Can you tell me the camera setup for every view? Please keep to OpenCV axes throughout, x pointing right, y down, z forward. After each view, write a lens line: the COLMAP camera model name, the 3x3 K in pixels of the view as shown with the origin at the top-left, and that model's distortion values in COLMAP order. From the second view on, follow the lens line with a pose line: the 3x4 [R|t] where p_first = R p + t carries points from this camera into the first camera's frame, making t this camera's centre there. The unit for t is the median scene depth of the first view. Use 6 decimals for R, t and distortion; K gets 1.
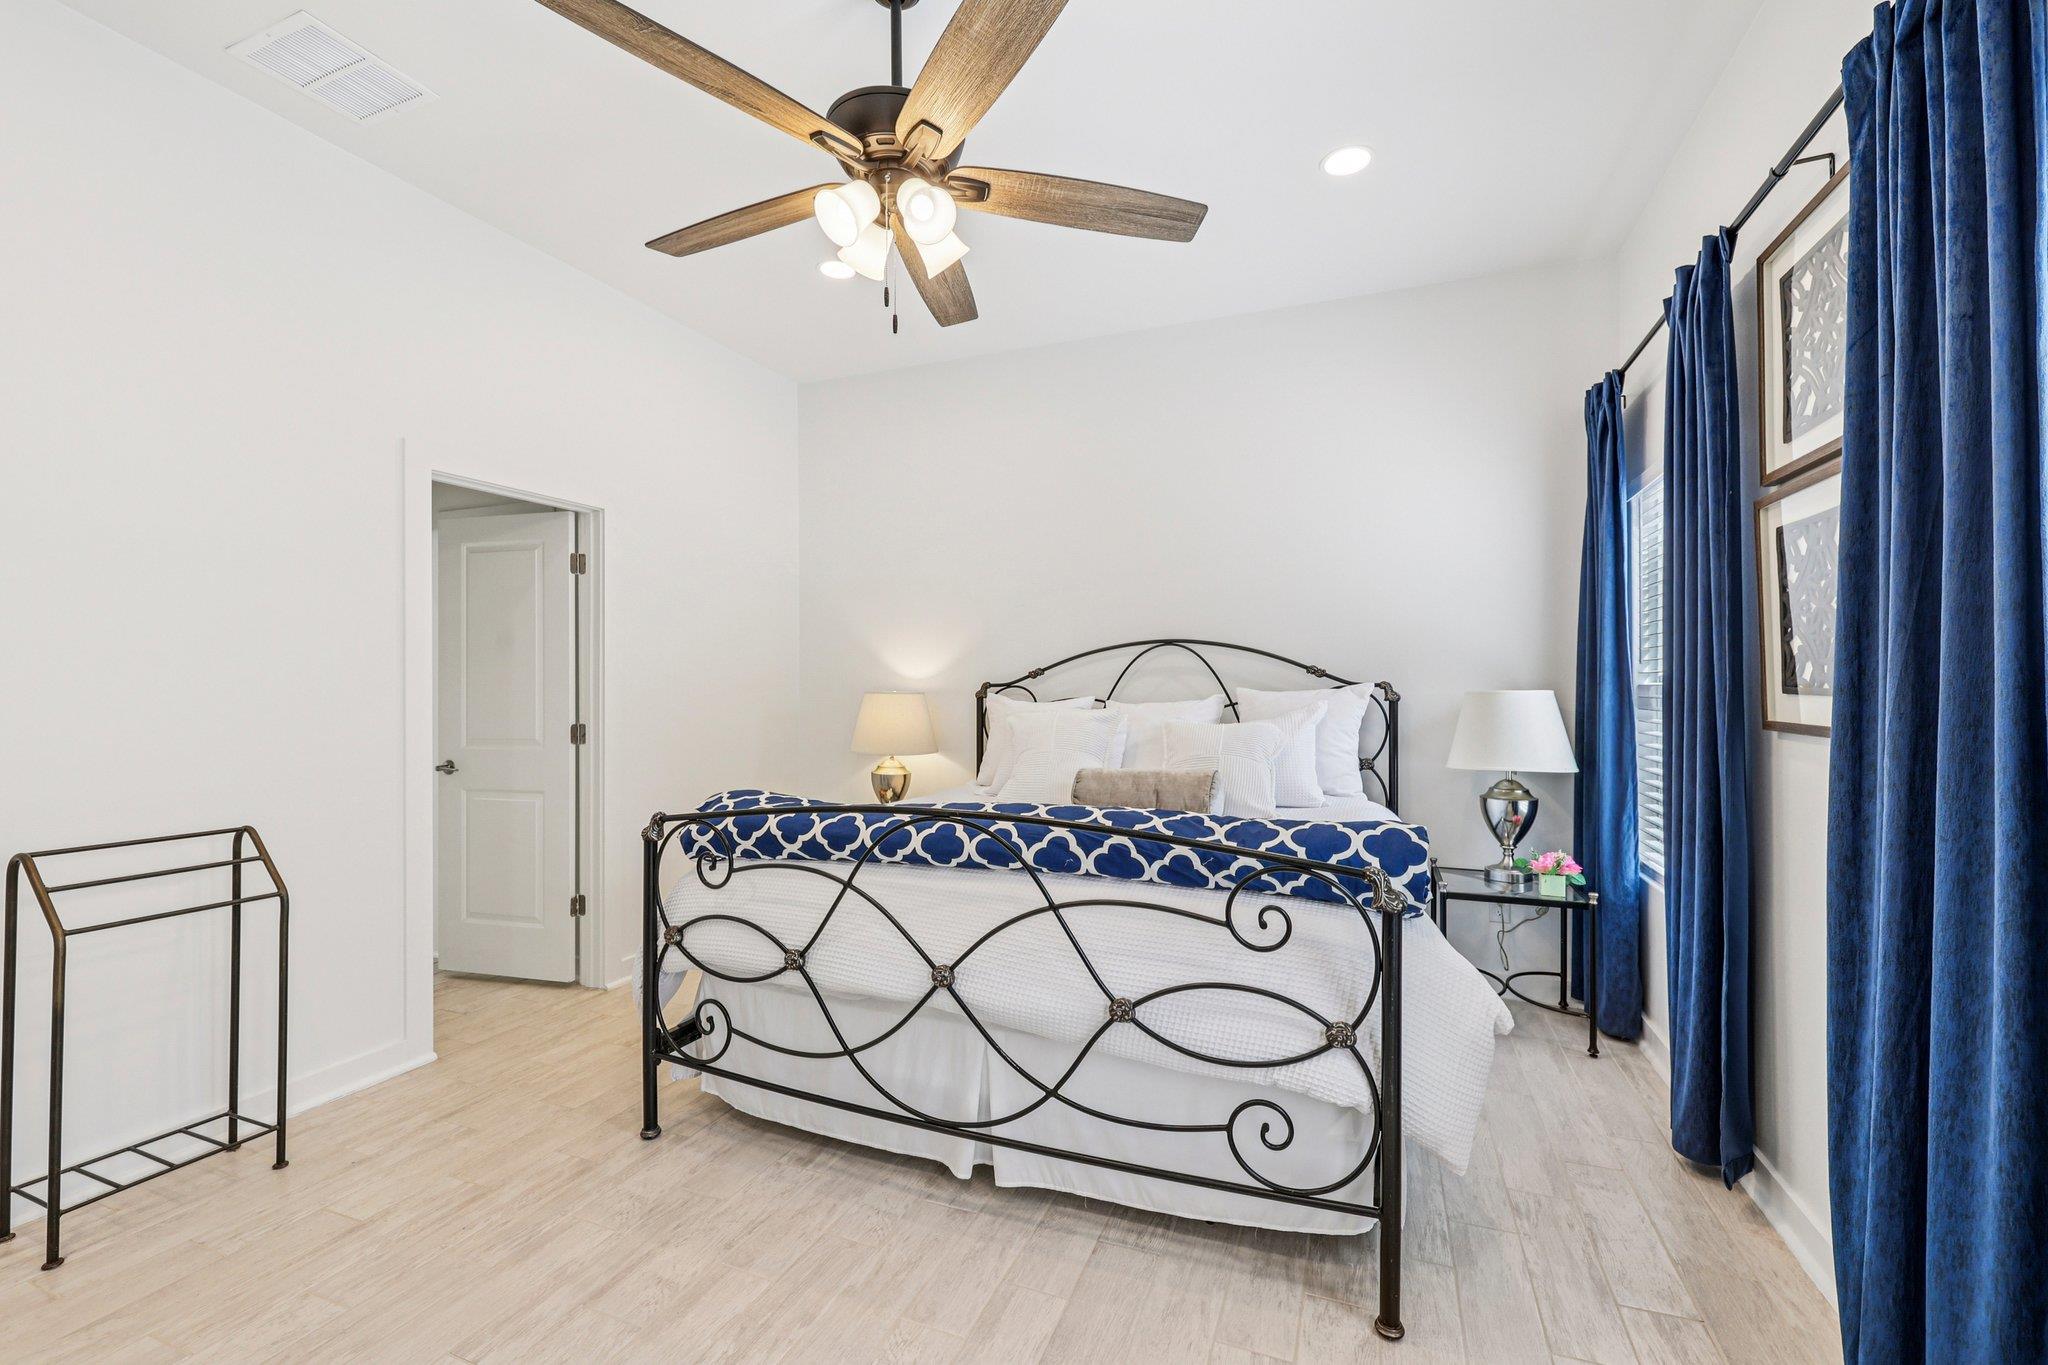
lens RADIAL K [[863.0, 0, 1038.3], [0, 863.0, 679.7], [0, 0, 1]] dist [-0.002619, 0.000969]
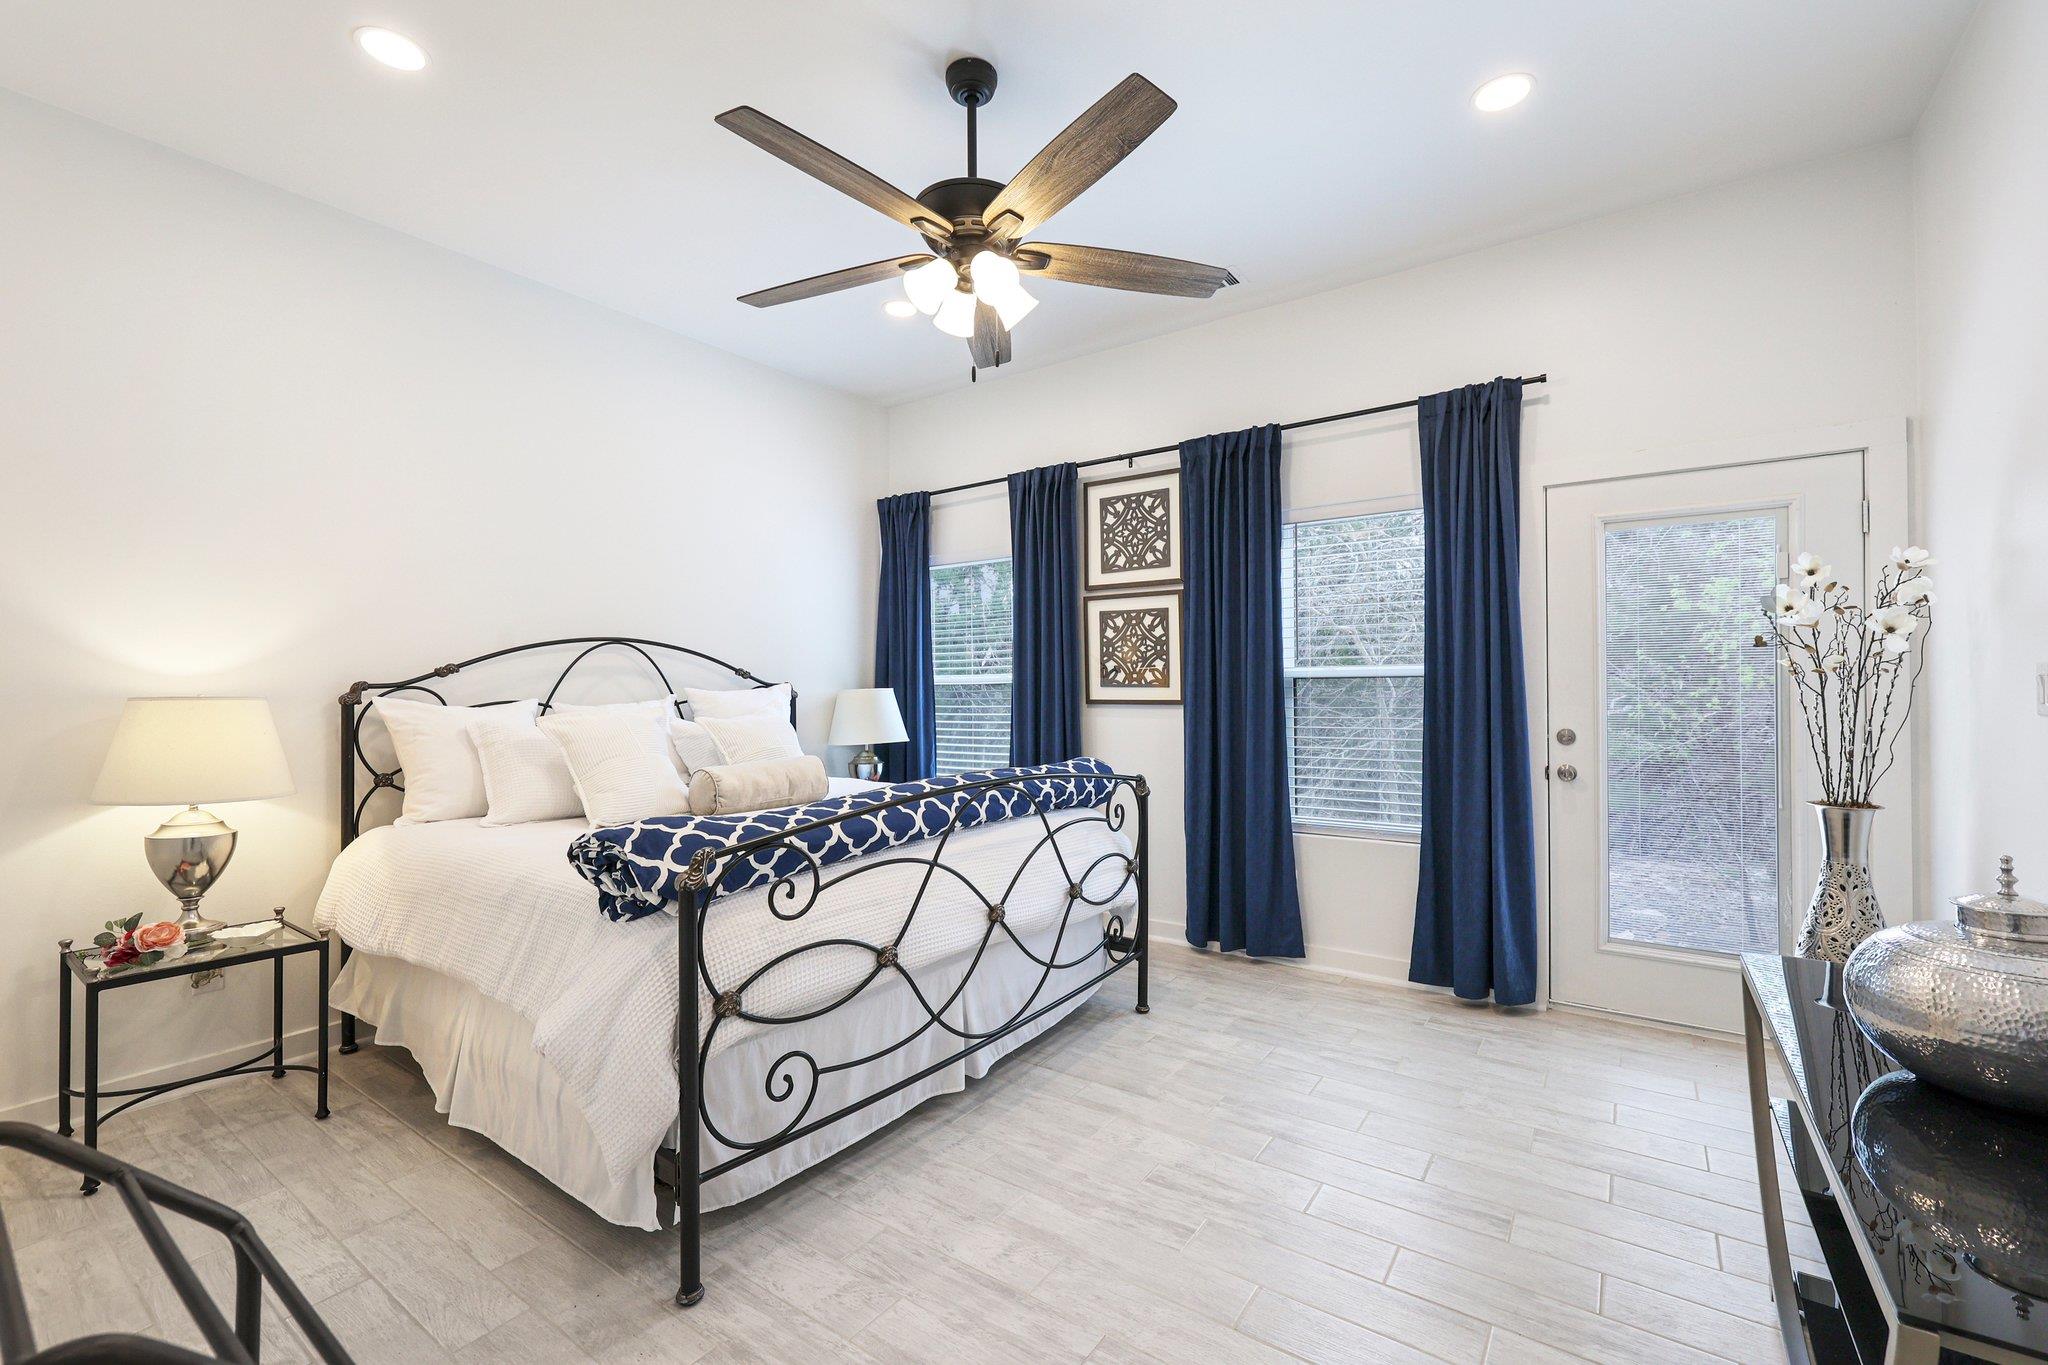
lens RADIAL K [[863.0, 0, 1024.5], [0, 863.0, 677.9], [0, 0, 1]] dist [-0.002619, 0.000969]
pose [[0.236956, 0.010849, 0.971460, -1.220795], [0.001320, 0.999933, -0.011489, 0.017389], [-0.971520, 0.004004, 0.236926, 0.617910]]
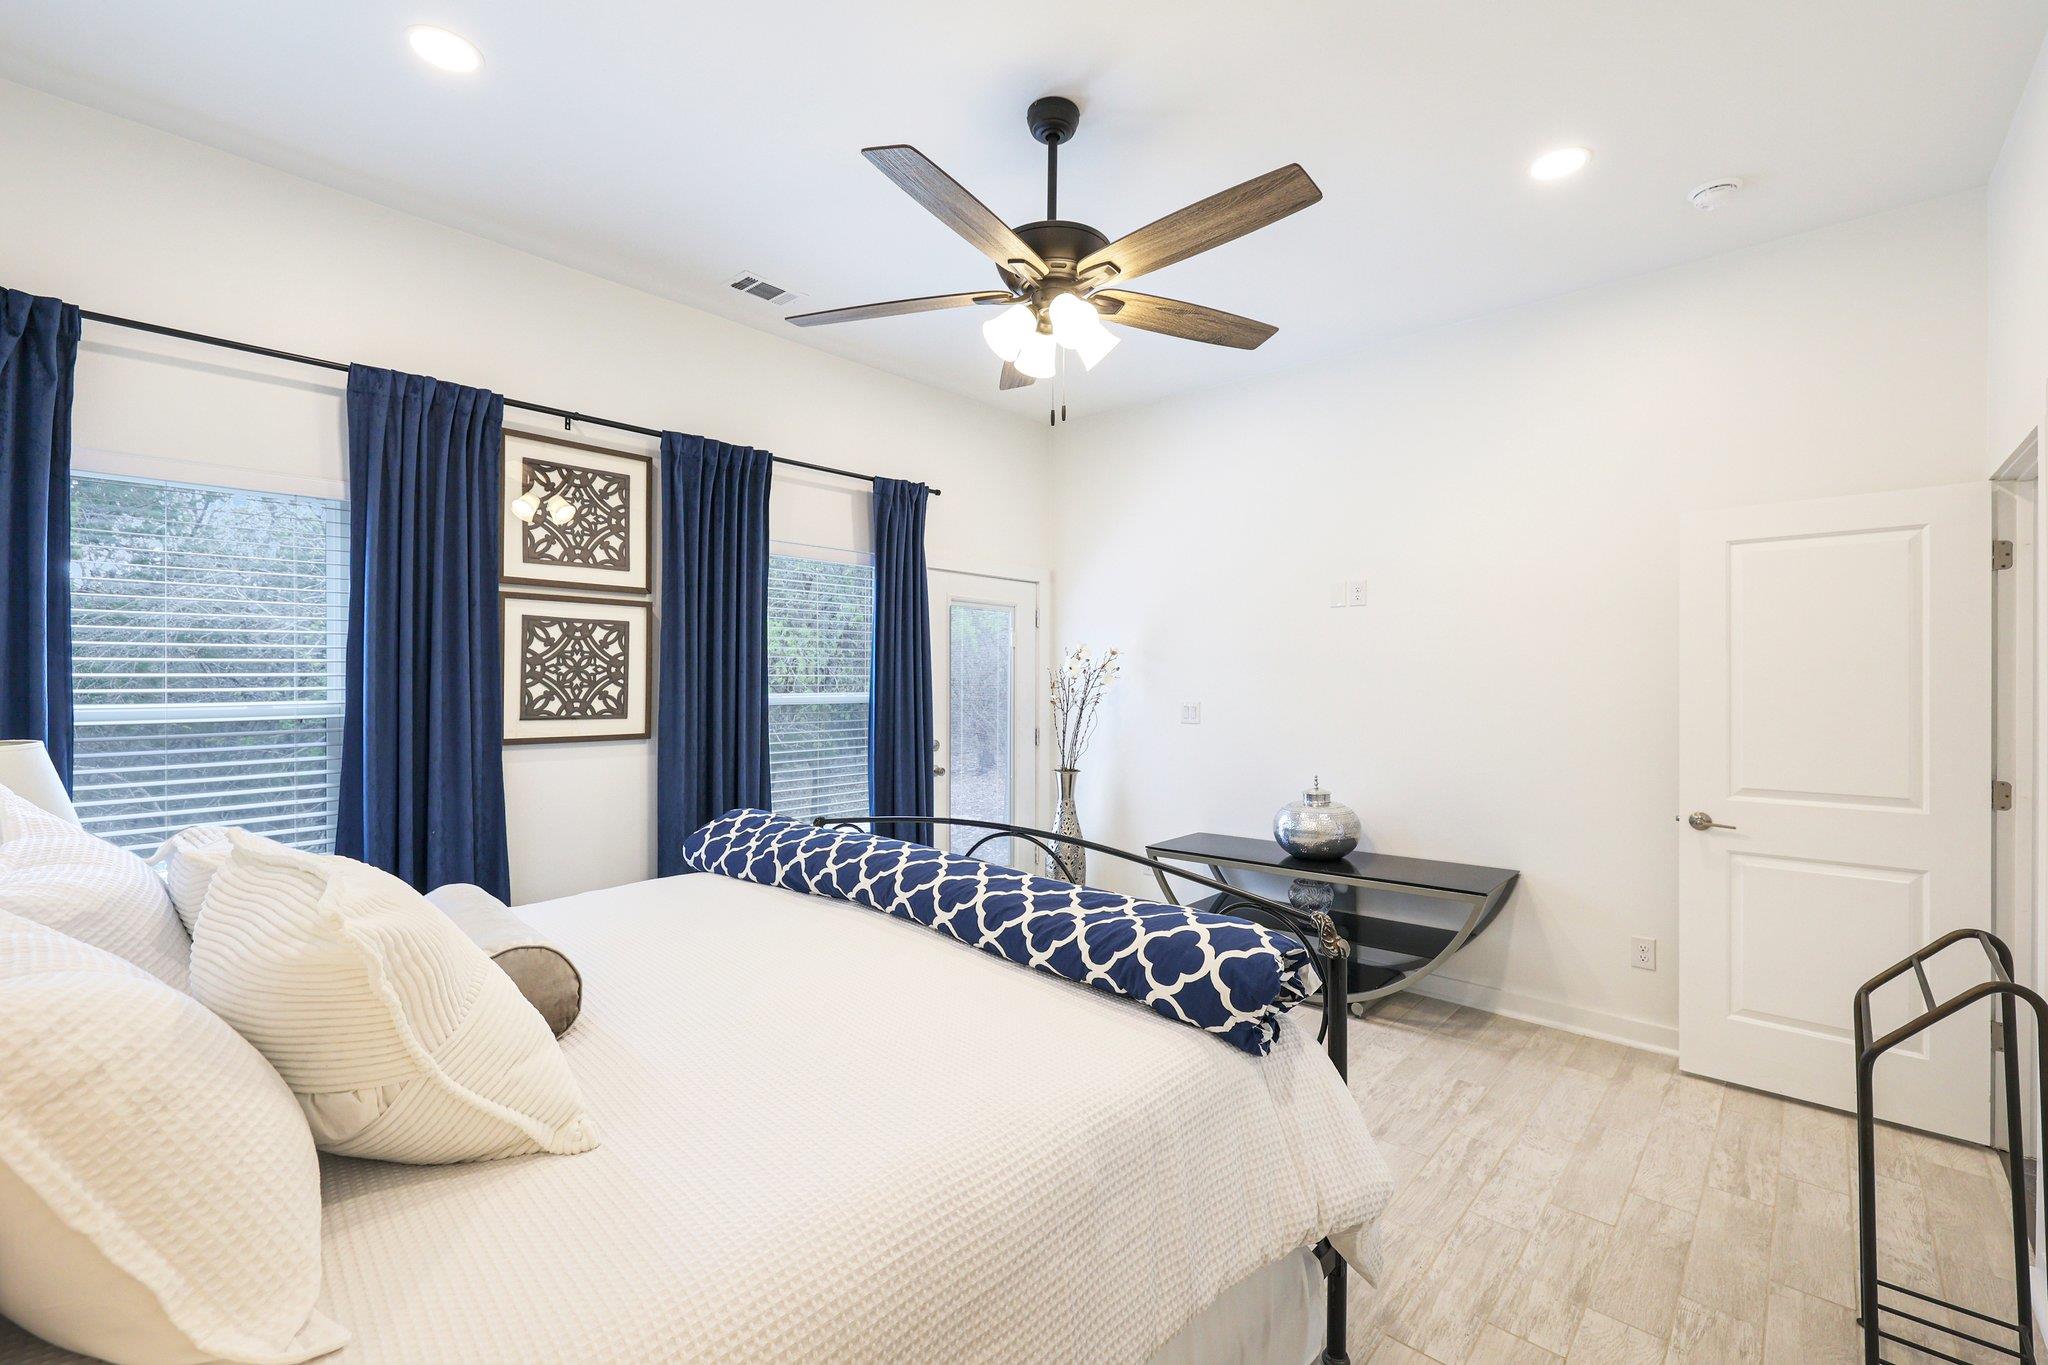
lens RADIAL K [[863.0, 0, 1010.1], [0, 863.0, 680.0], [0, 0, 1]] dist [-0.002619, 0.000969]
pose [[-0.931469, 0.008891, 0.363711, -0.483947], [0.004402, 0.999904, -0.013170, -0.030800], [-0.363793, -0.010667, -0.931419, 2.001754]]
